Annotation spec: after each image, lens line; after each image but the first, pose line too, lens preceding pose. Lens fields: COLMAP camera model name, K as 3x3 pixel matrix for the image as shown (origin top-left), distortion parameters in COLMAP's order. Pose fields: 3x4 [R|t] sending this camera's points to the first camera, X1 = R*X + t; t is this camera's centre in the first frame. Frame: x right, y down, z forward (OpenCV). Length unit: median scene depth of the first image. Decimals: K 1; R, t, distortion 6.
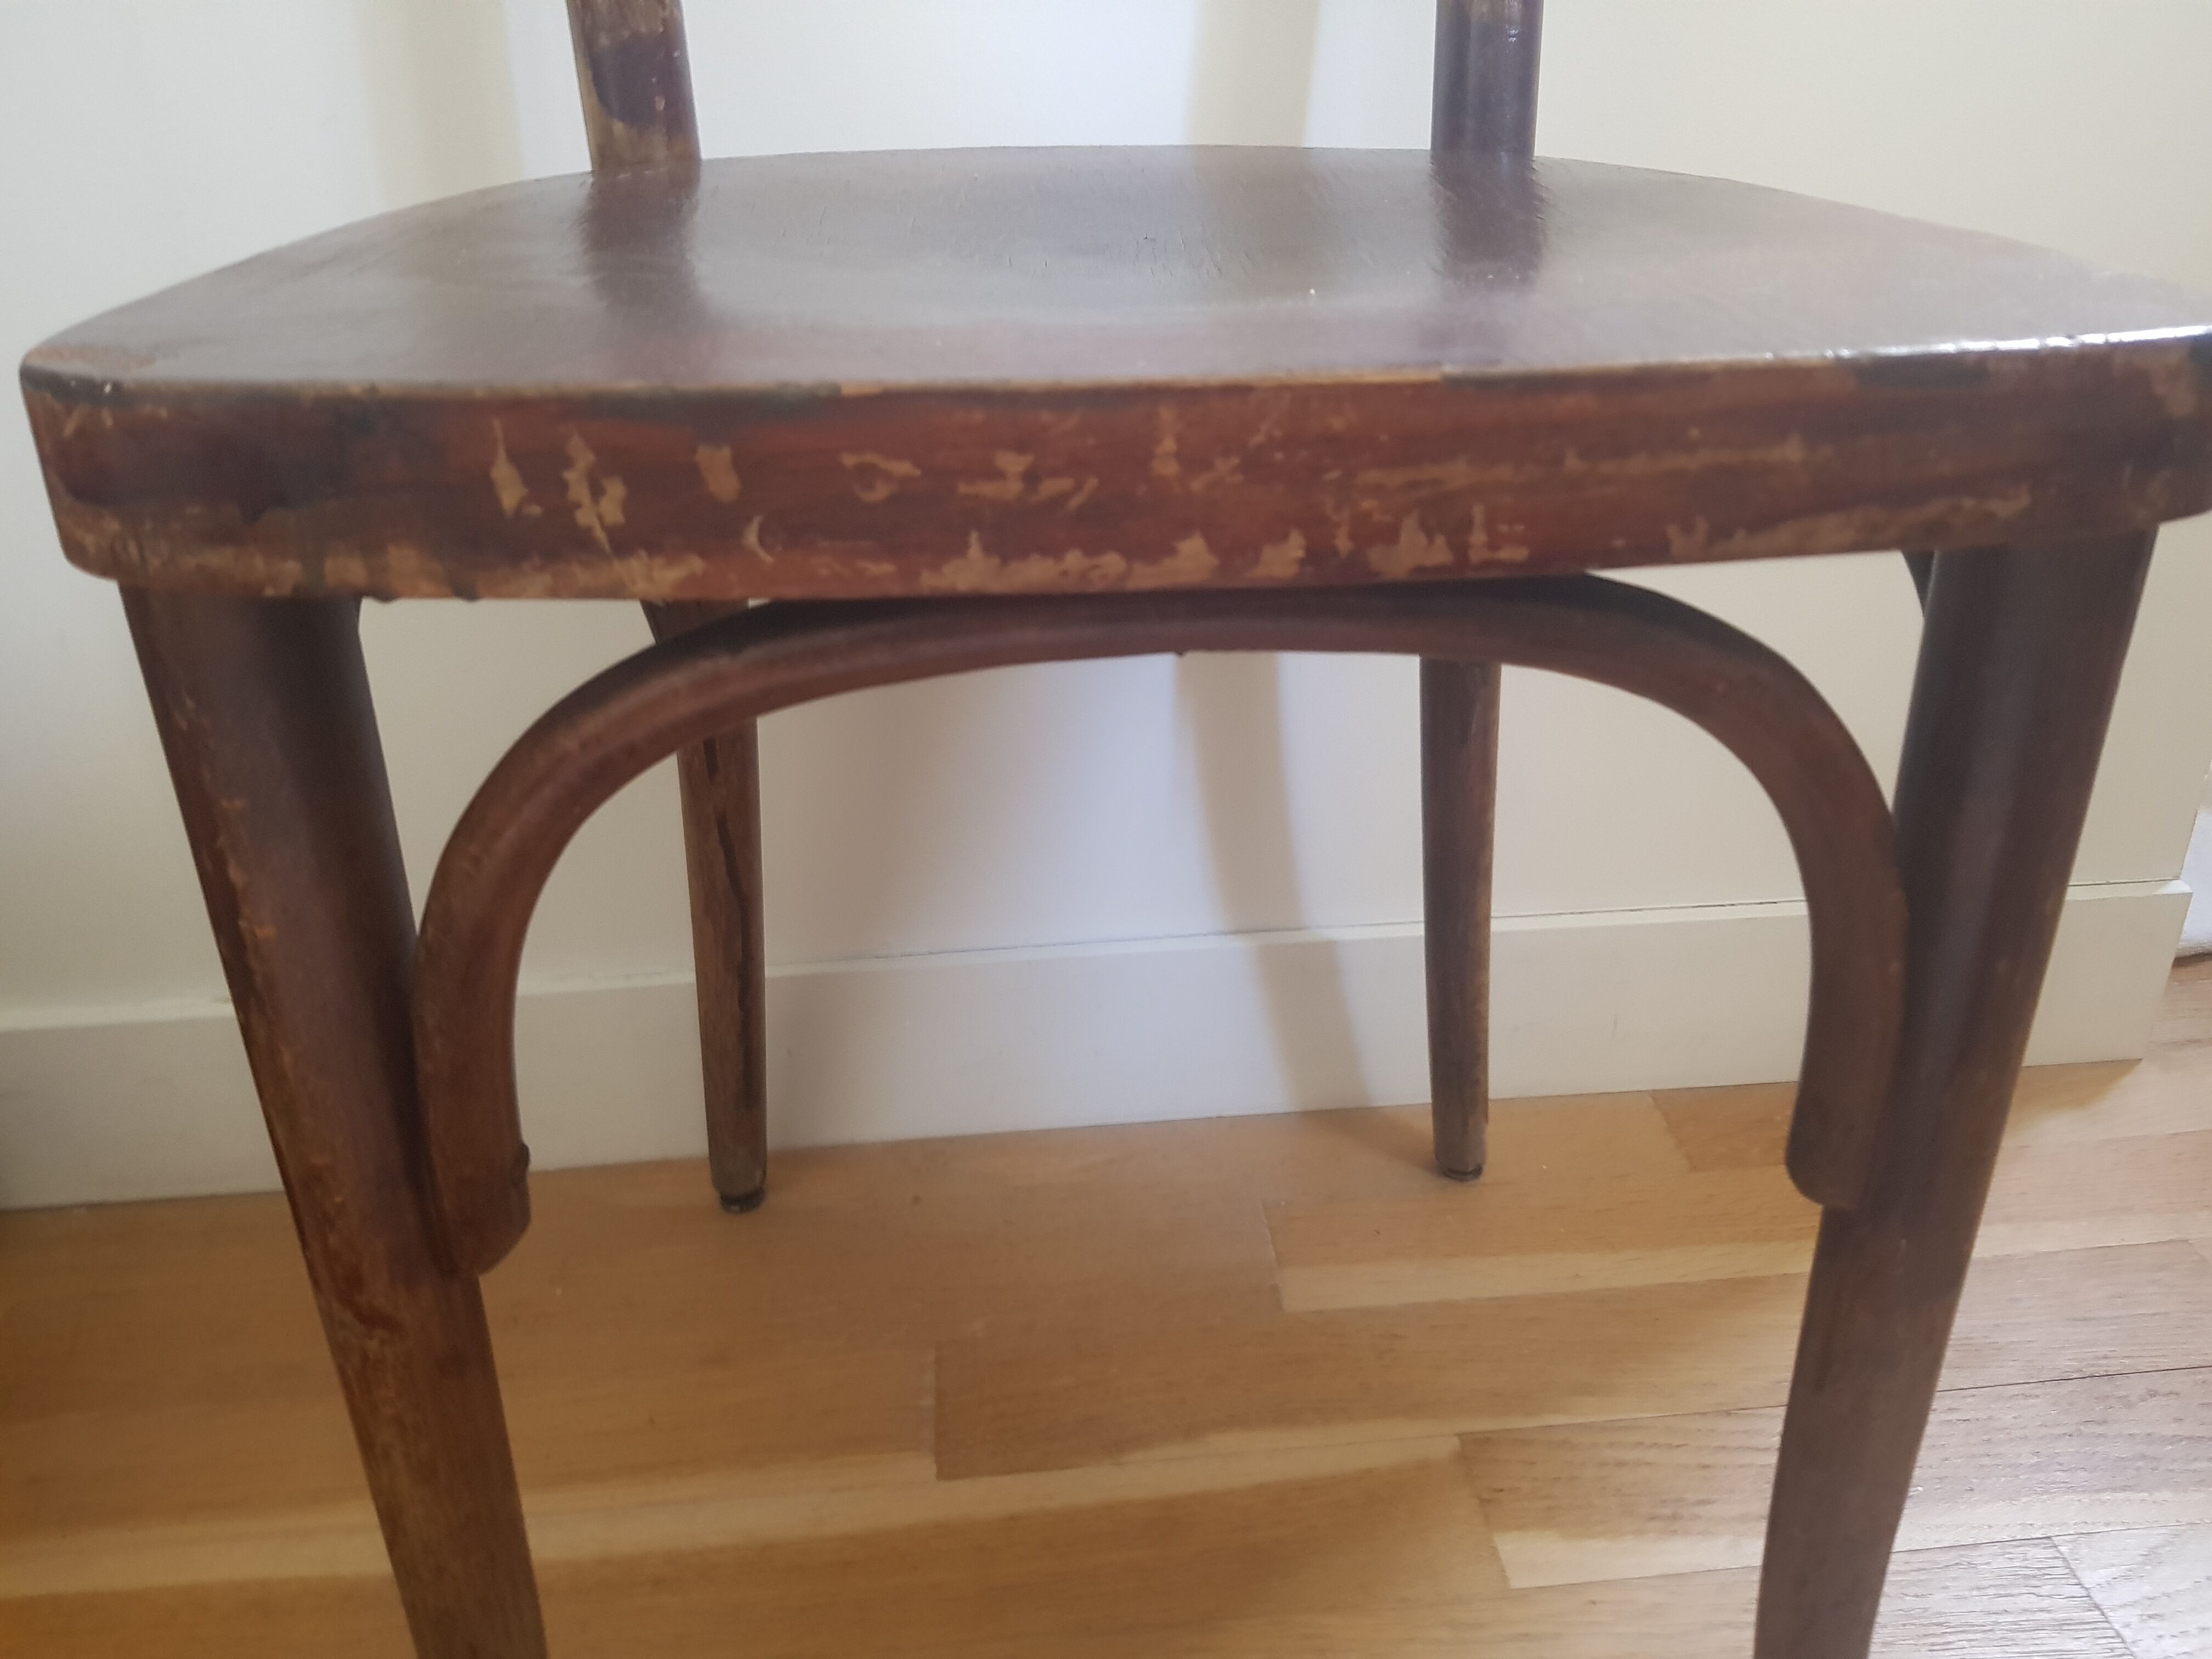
lens RADIAL K [[1791.1, 0, 1119.2], [0, 1791.1, 798.0], [0, 0, 1]] dist [0.034899, -0.094725]
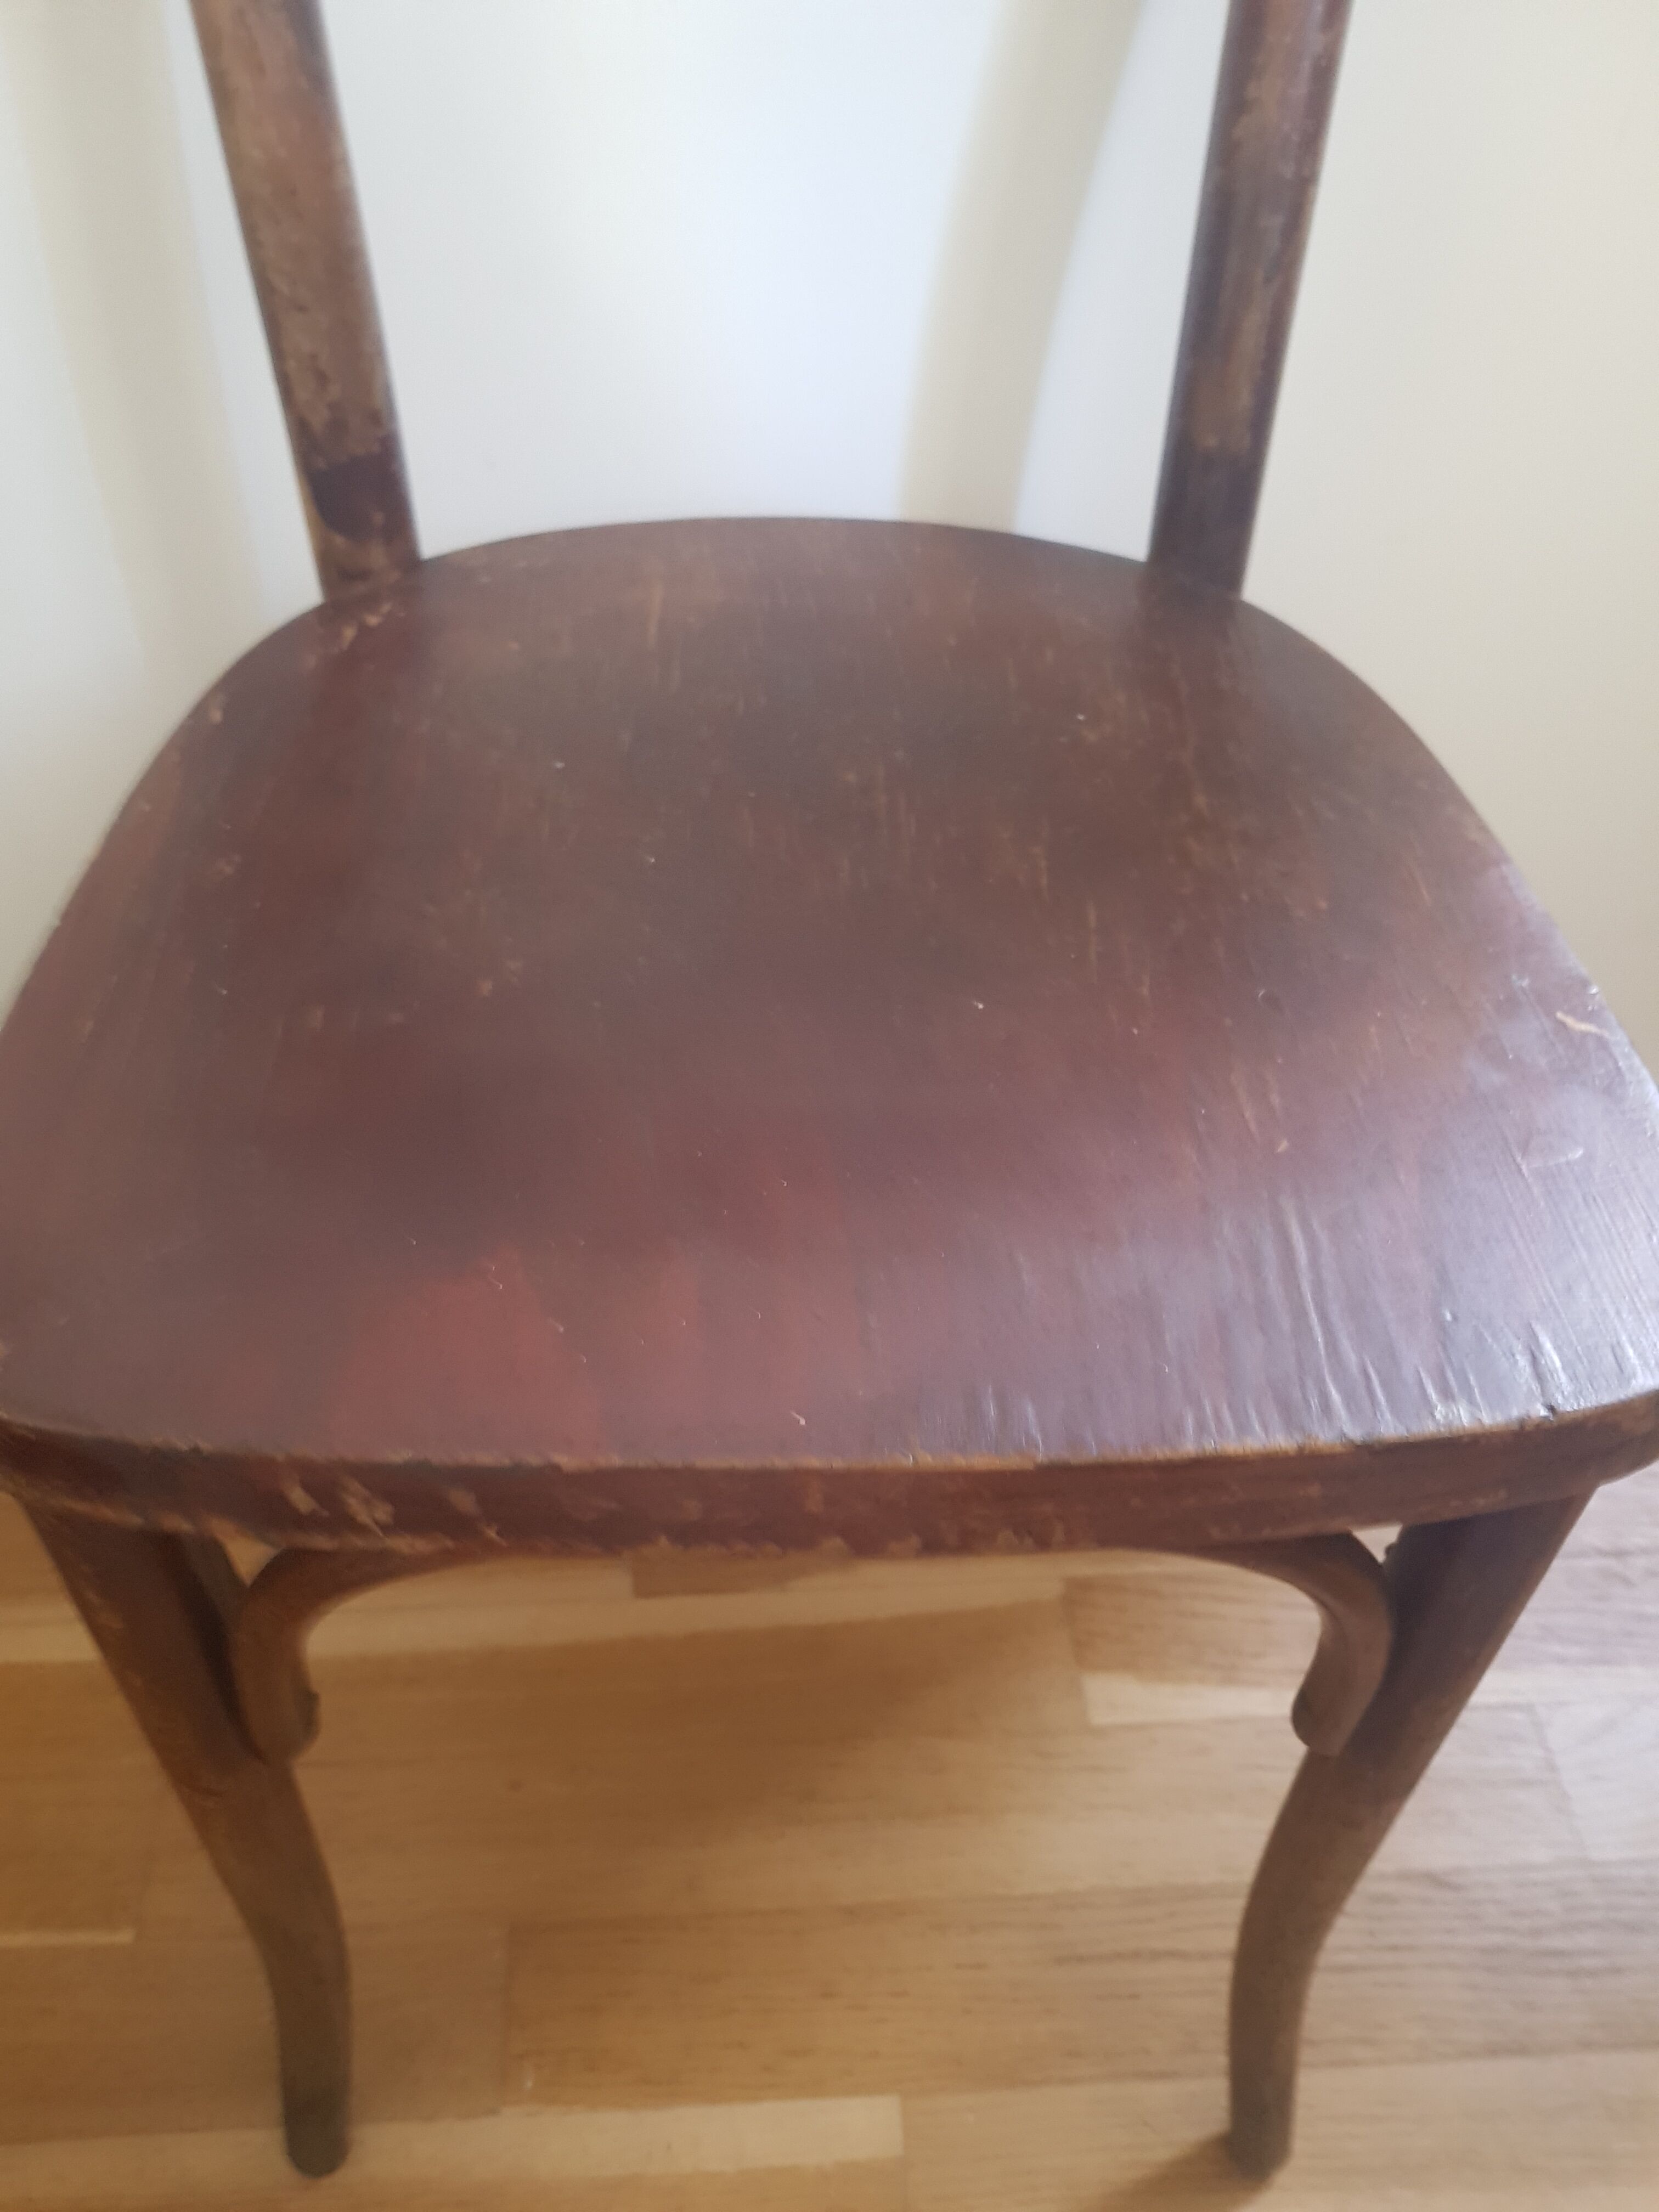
lens RADIAL K [[1791.1, 0, 814.9], [0, 1791.1, 1103.6], [0, 0, 1]] dist [0.034899, -0.094725]
pose [[0.998672, 0.051502, -0.001353, 0.012804], [-0.048285, 0.944796, 0.324081, -0.824676], [0.017969, -0.323585, 0.946028, -0.105679]]
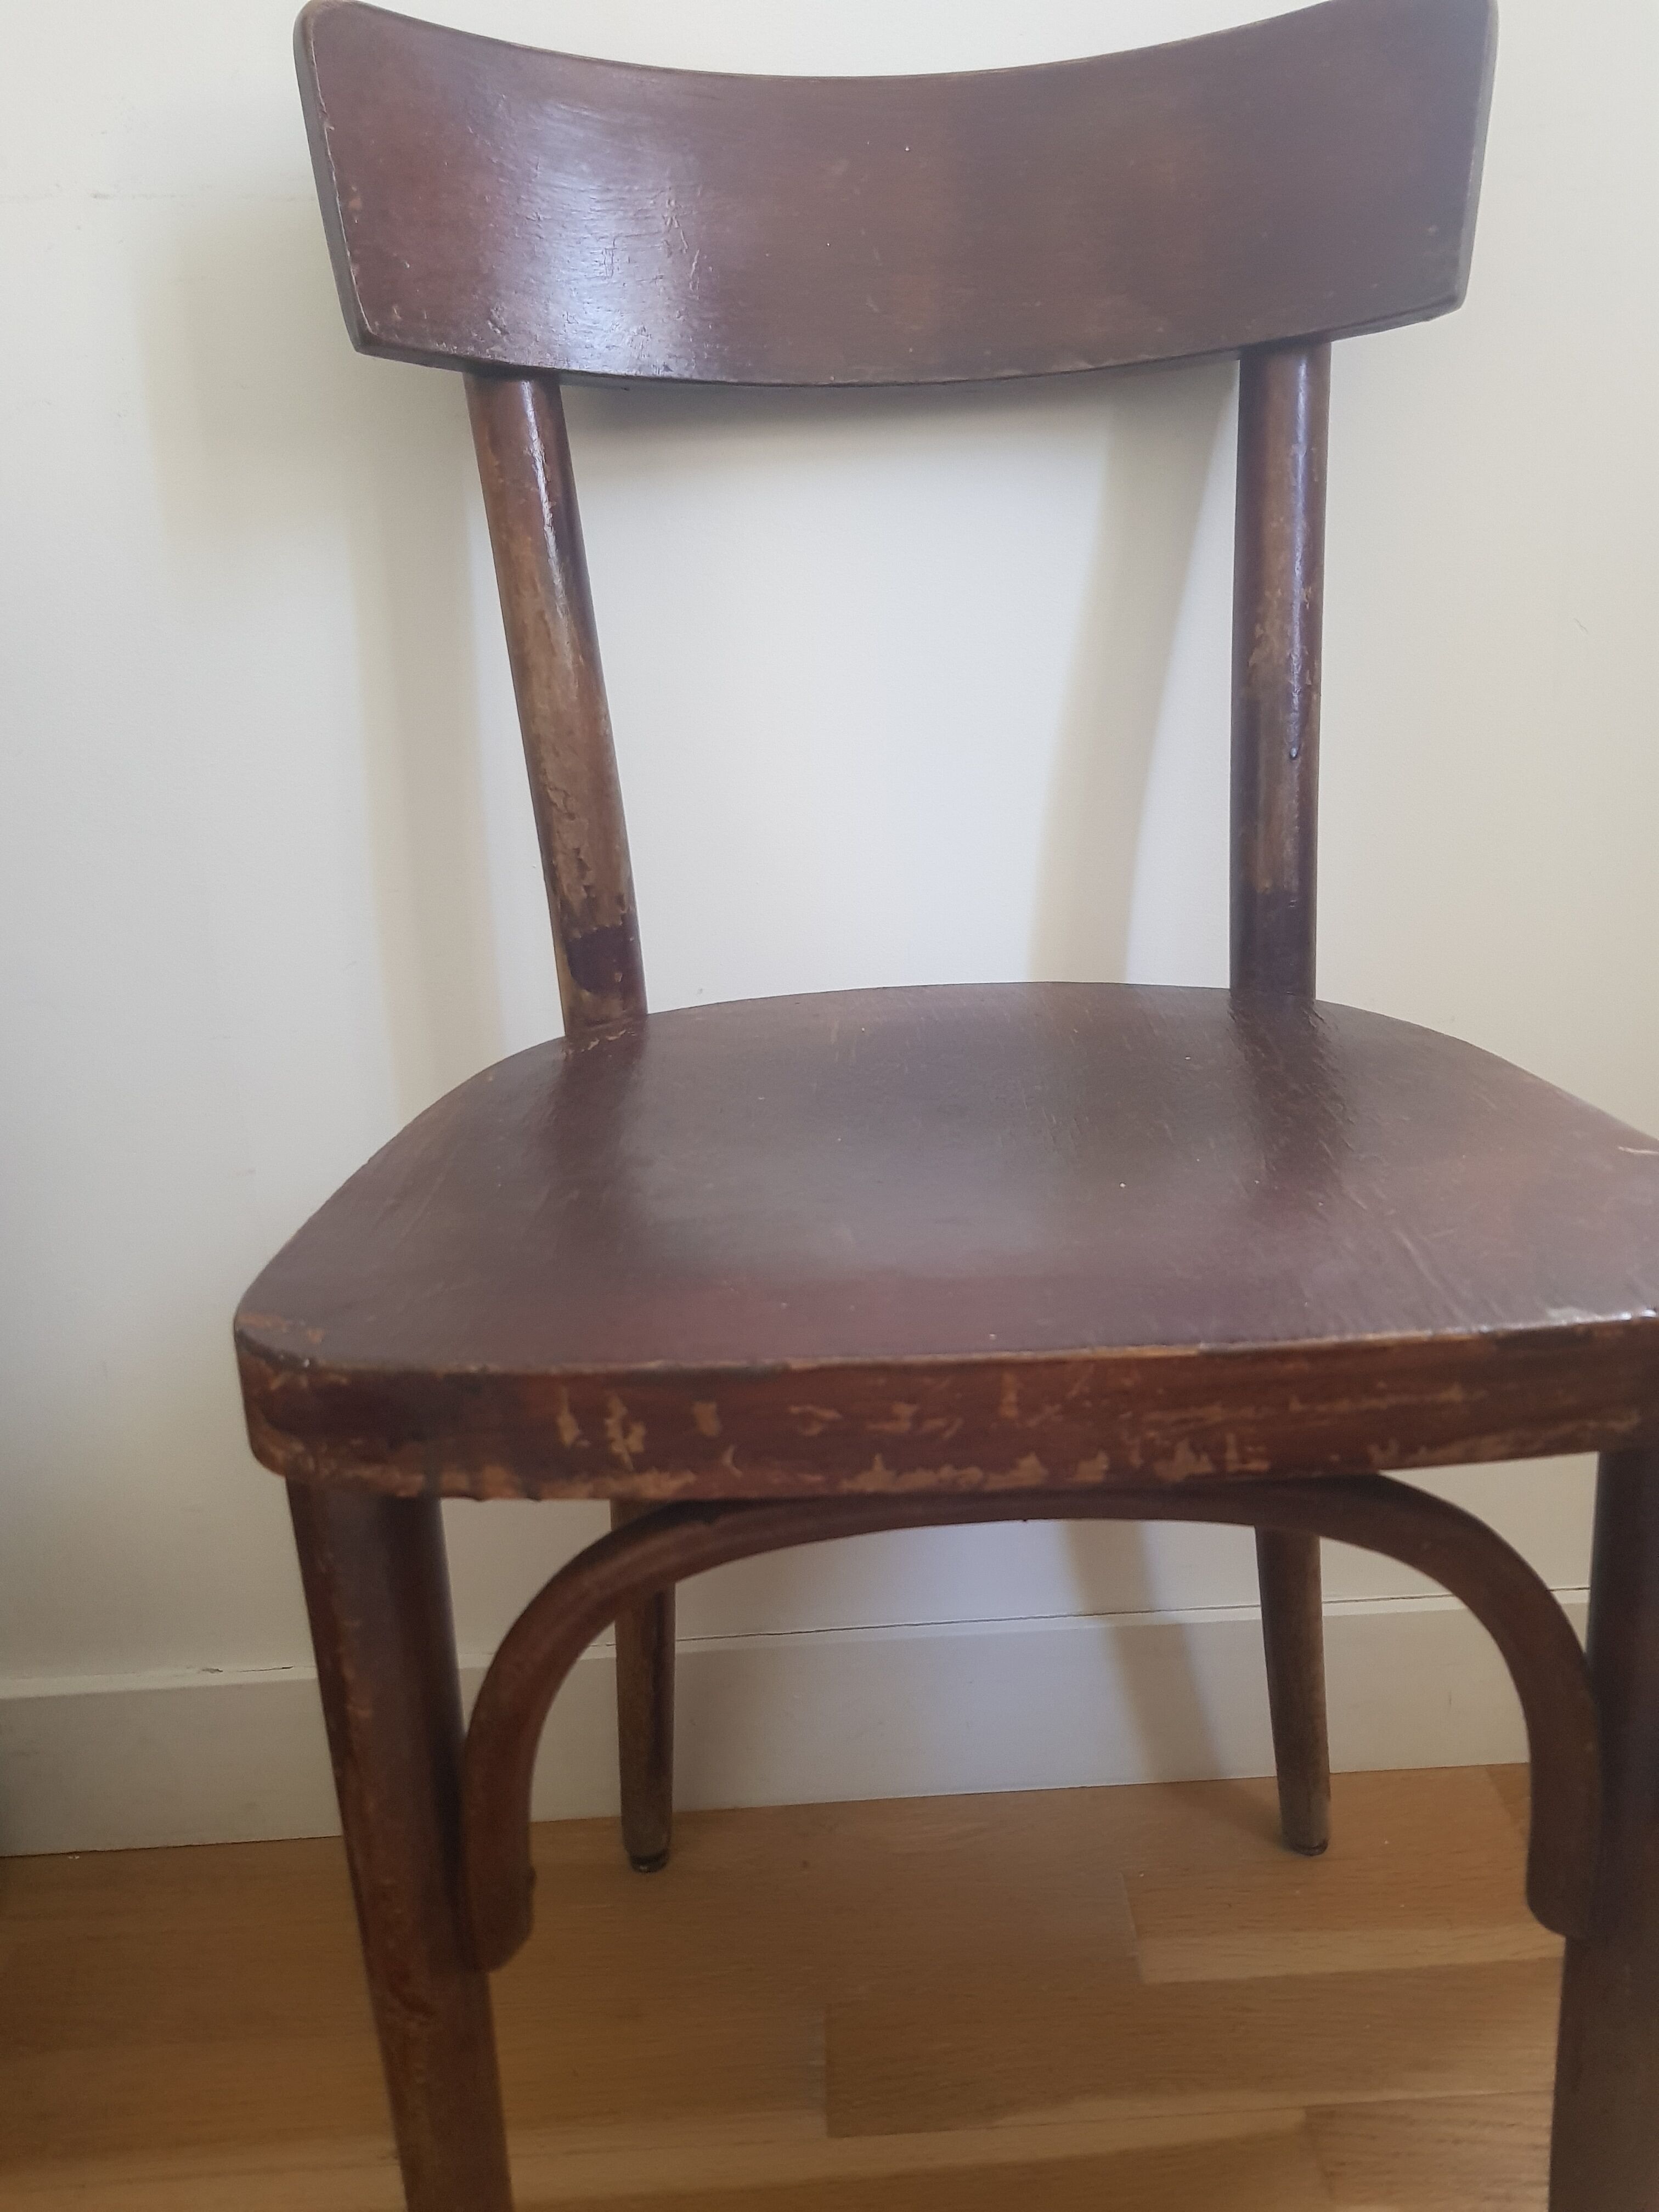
lens RADIAL K [[1777.4, 0, 843.8], [0, 1777.4, 1110.0], [0, 0, 1]] dist [0.048078, -0.088470]
pose [[0.996862, -0.013159, -0.078053, 0.007130], [0.001163, 0.988413, -0.151782, -0.197383], [0.079146, 0.151215, 0.985327, -0.449955]]
